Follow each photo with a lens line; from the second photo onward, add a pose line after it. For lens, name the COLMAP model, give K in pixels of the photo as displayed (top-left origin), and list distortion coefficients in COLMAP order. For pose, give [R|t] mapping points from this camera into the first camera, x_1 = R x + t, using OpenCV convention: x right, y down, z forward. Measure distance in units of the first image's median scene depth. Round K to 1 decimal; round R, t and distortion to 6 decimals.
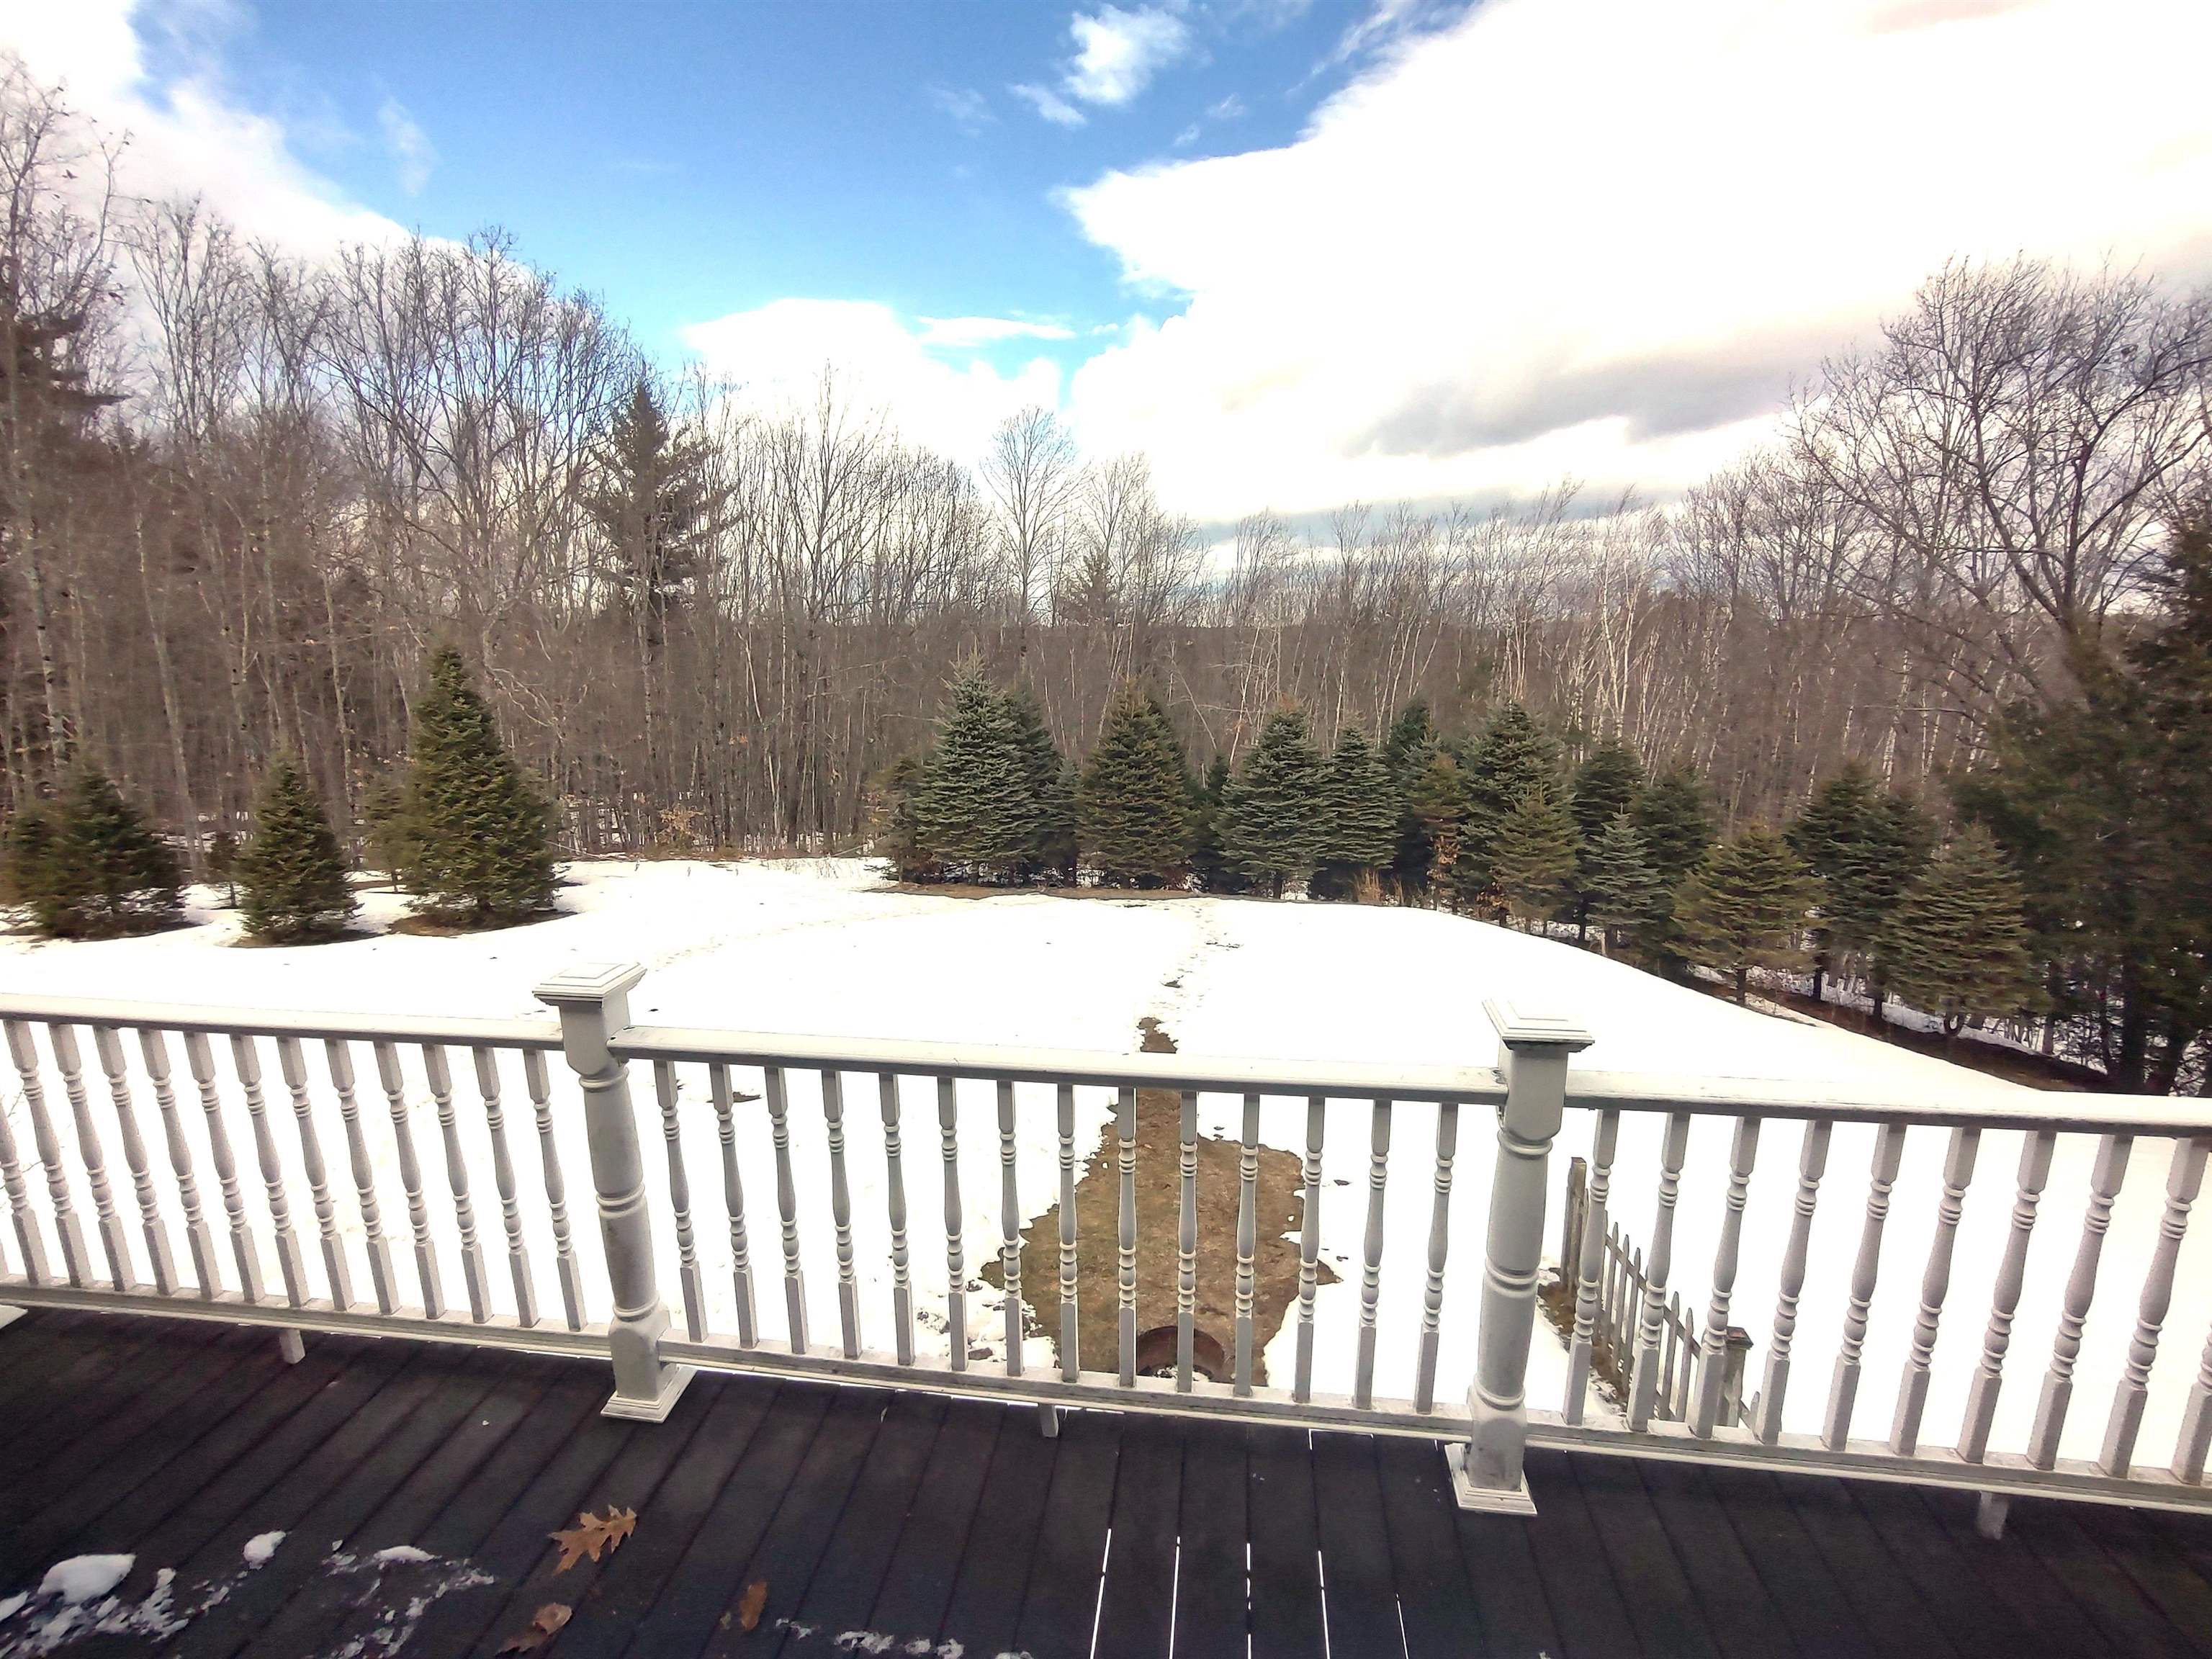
lens RADIAL K [[1005.8, 0, 1107.5], [0, 1005.8, 841.4], [0, 0, 1]] dist [-0.005170, -0.000035]
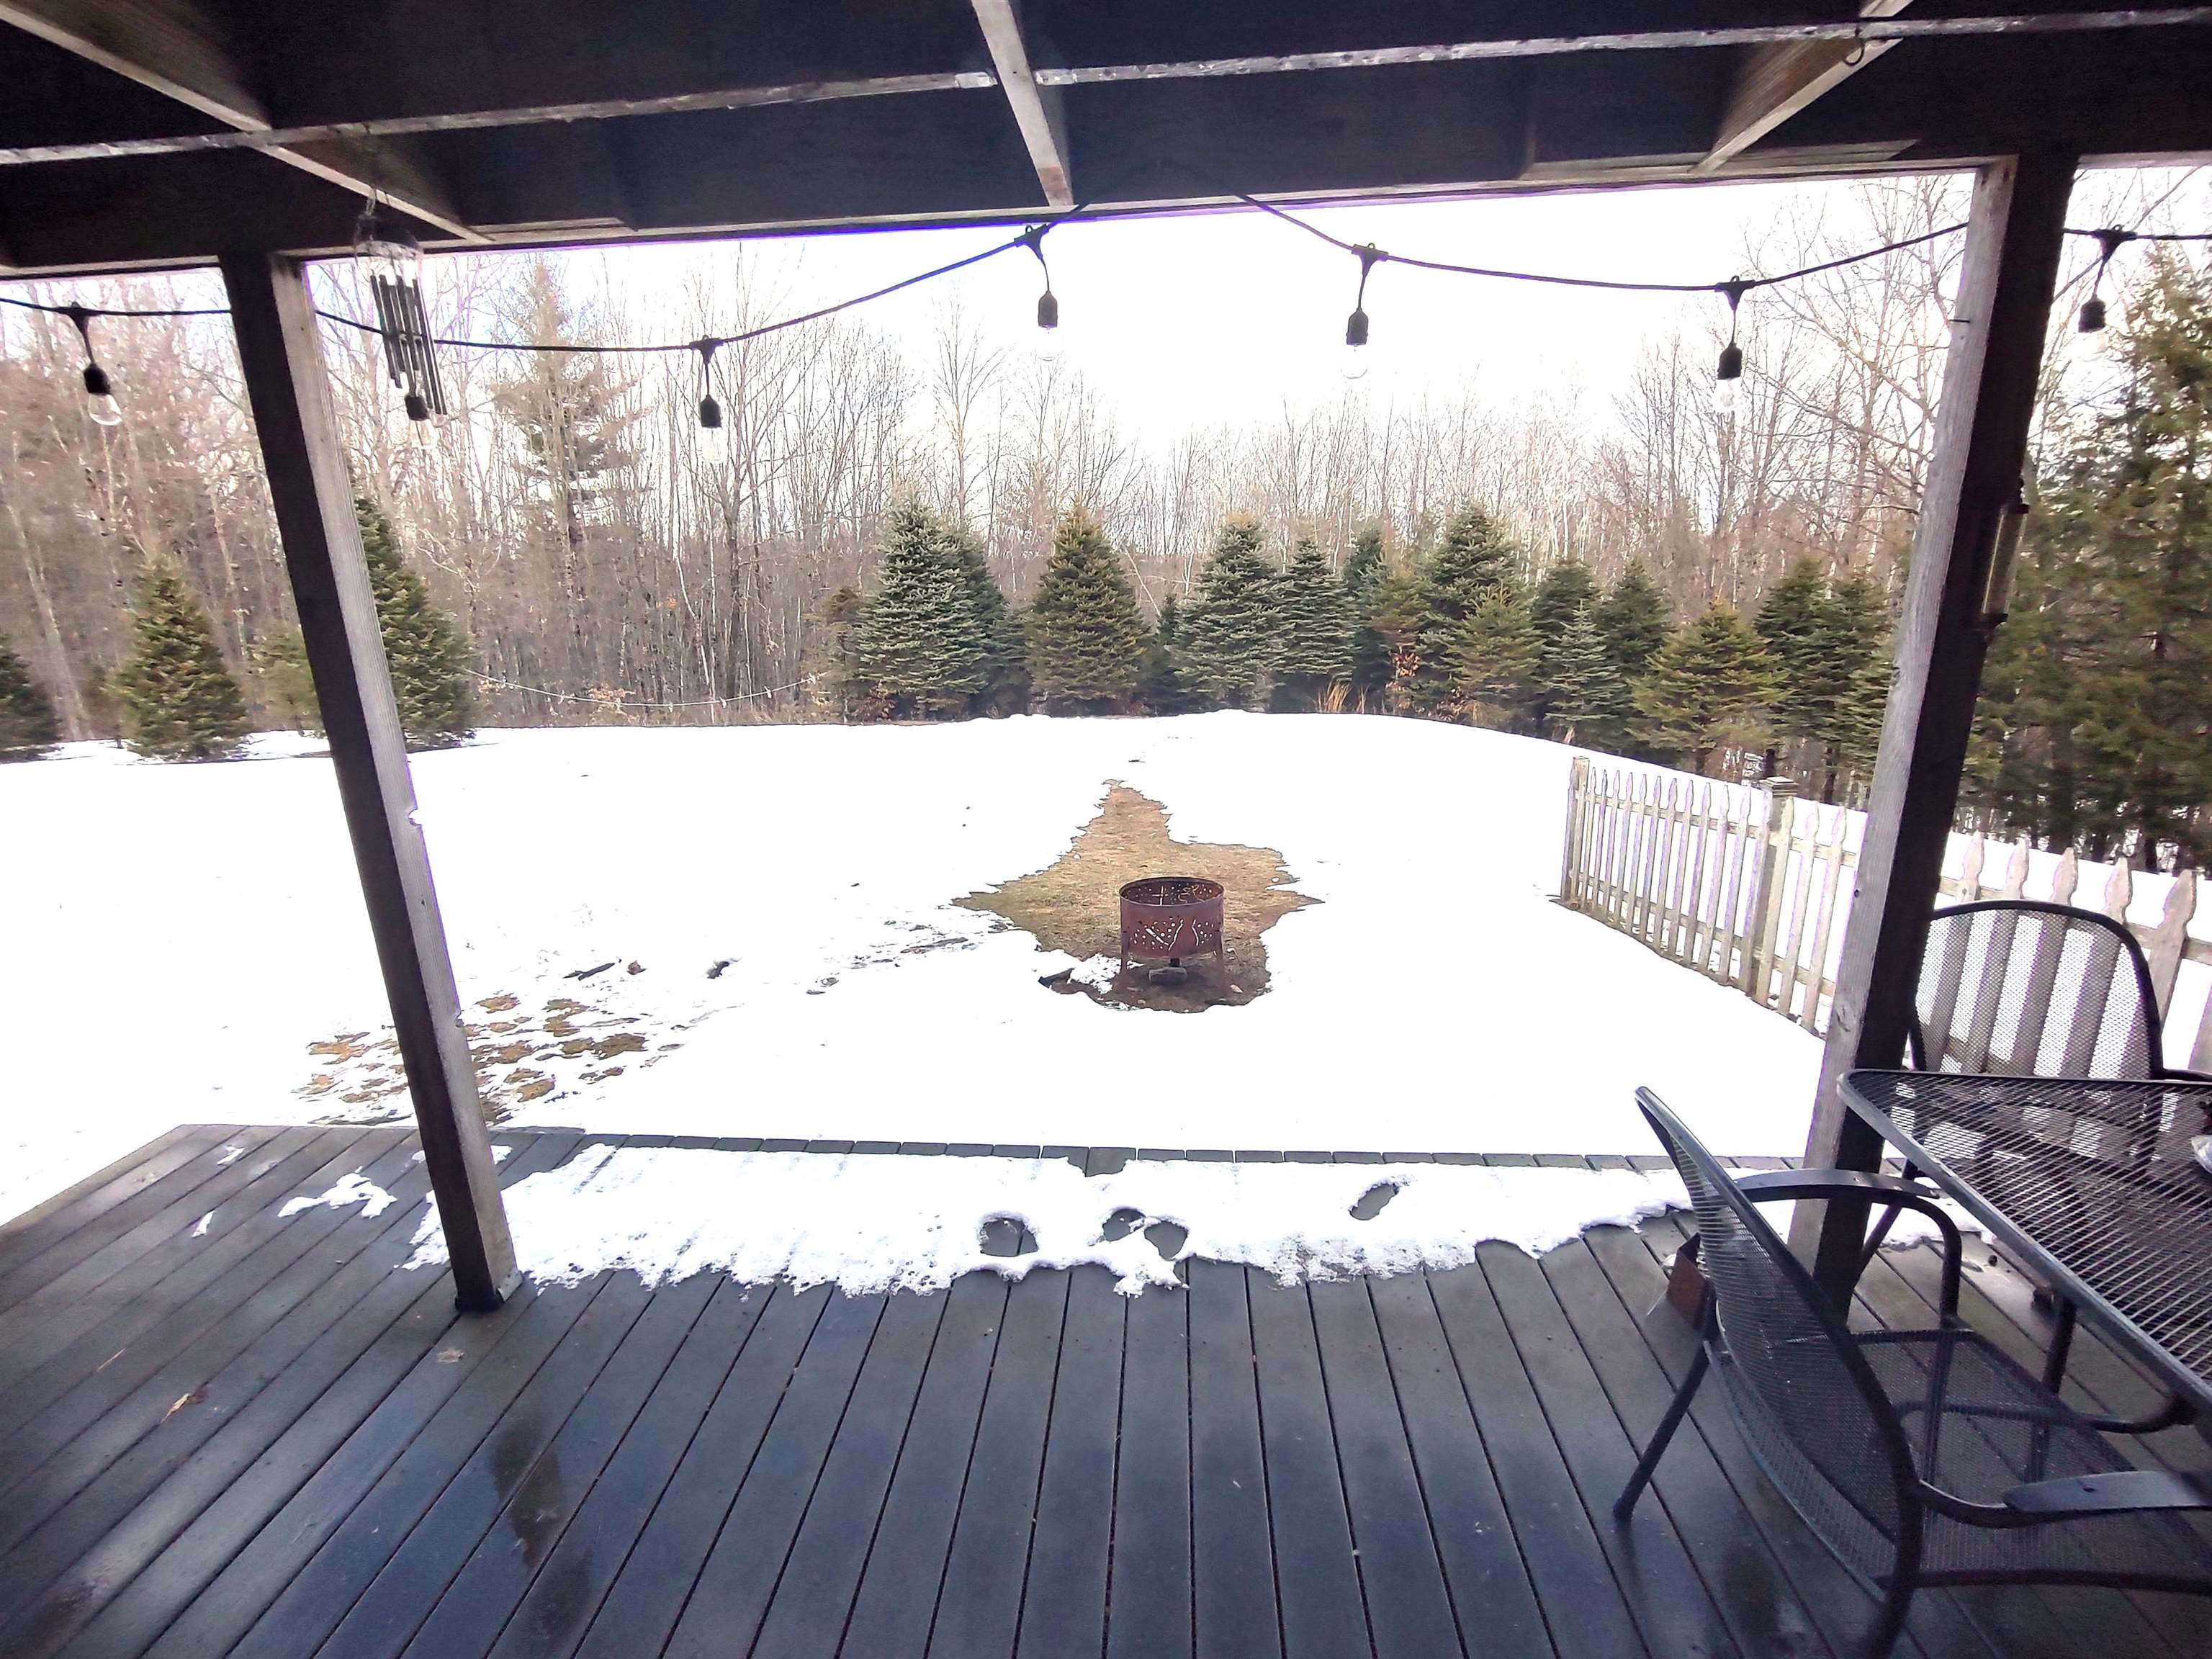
lens RADIAL K [[1007.8, 0, 1105.4], [0, 1007.8, 836.0], [0, 0, 1]] dist [-0.008232, 0.001237]
pose [[0.998170, -0.037527, 0.047426, -0.008733], [0.034495, 0.997404, 0.063207, 0.108969], [-0.049674, -0.061455, 0.996873, 0.024292]]
